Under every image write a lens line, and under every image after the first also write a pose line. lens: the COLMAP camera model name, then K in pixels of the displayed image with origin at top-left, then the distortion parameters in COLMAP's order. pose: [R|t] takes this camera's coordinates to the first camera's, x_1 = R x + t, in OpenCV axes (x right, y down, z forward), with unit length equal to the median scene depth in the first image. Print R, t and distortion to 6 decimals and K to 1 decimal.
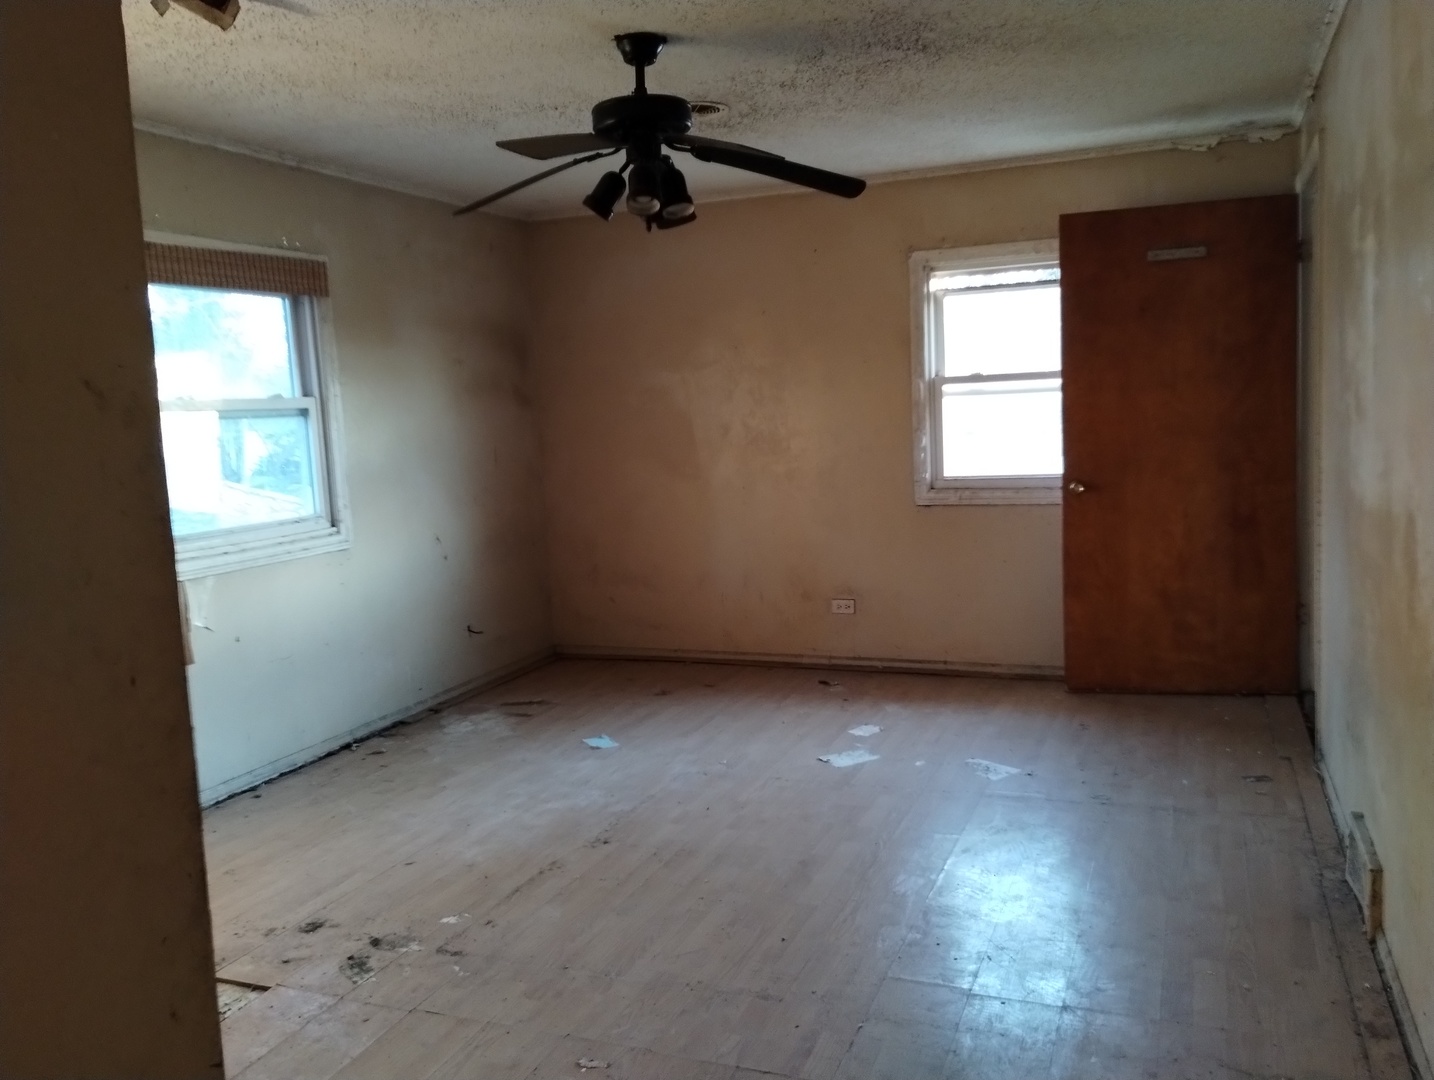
lens RADIAL K [[1163.7, 0, 709.3], [0, 1163.7, 551.8], [0, 0, 1]] dist [0.070973, -0.081780]
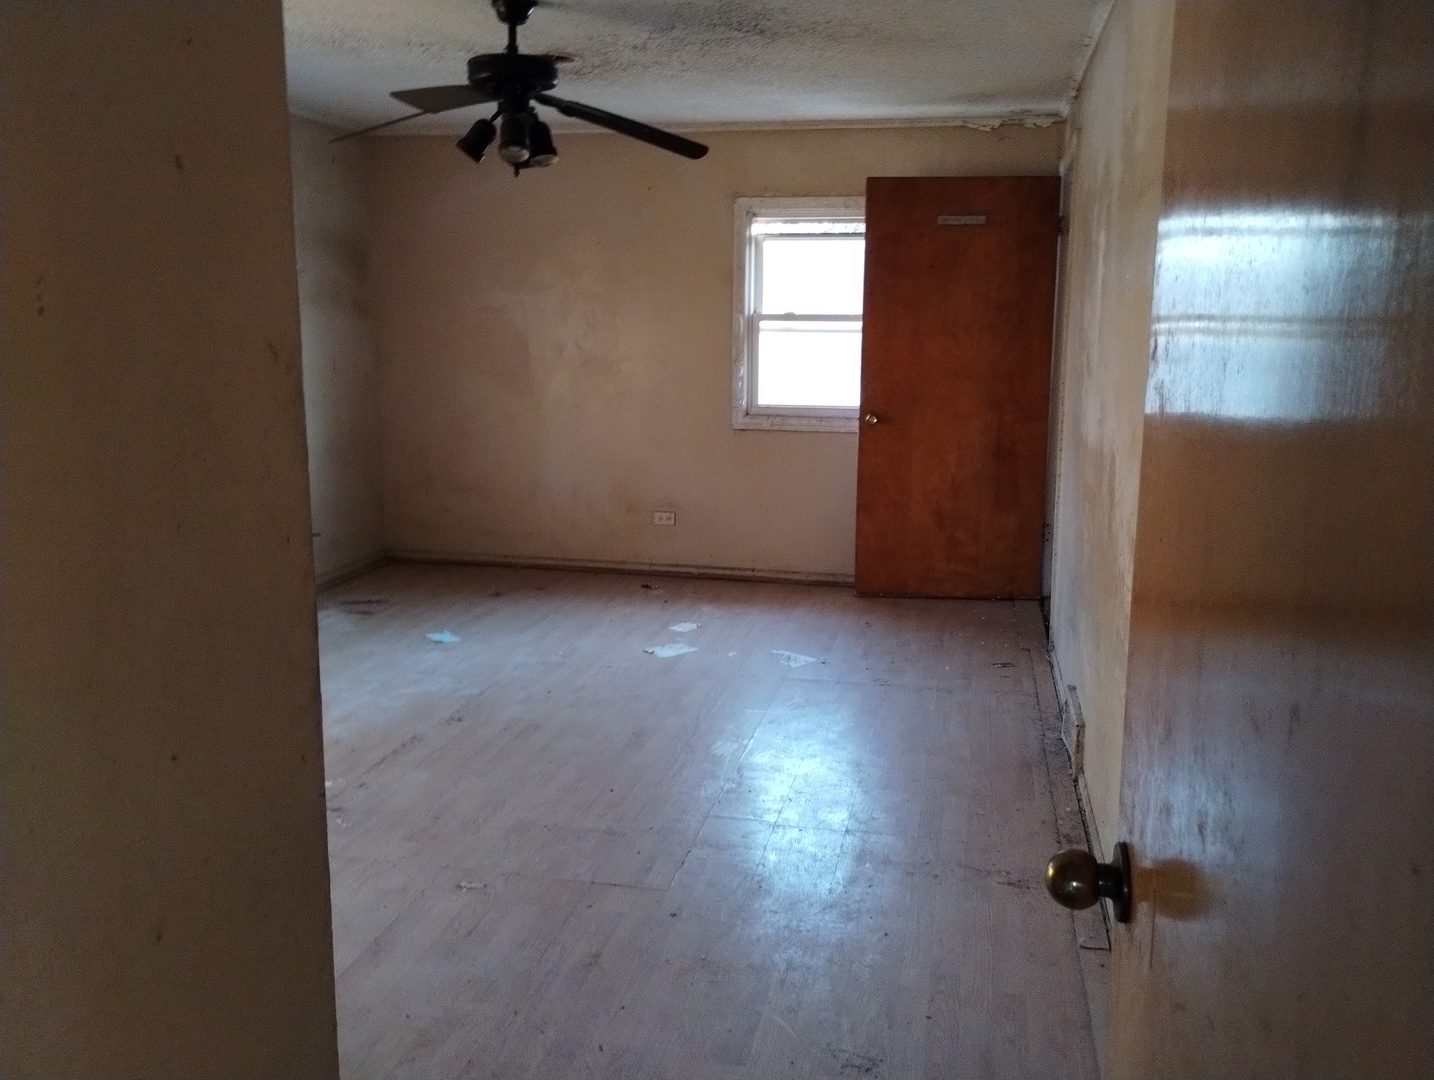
lens RADIAL K [[1163.7, 0, 709.3], [0, 1163.7, 551.8], [0, 0, 1]] dist [0.070973, -0.081780]
pose [[0.984823, 0.018797, 0.172541, -0.046170], [-0.031365, 0.997025, 0.070404, -0.000594], [-0.170704, -0.074747, 0.982483, -0.130161]]
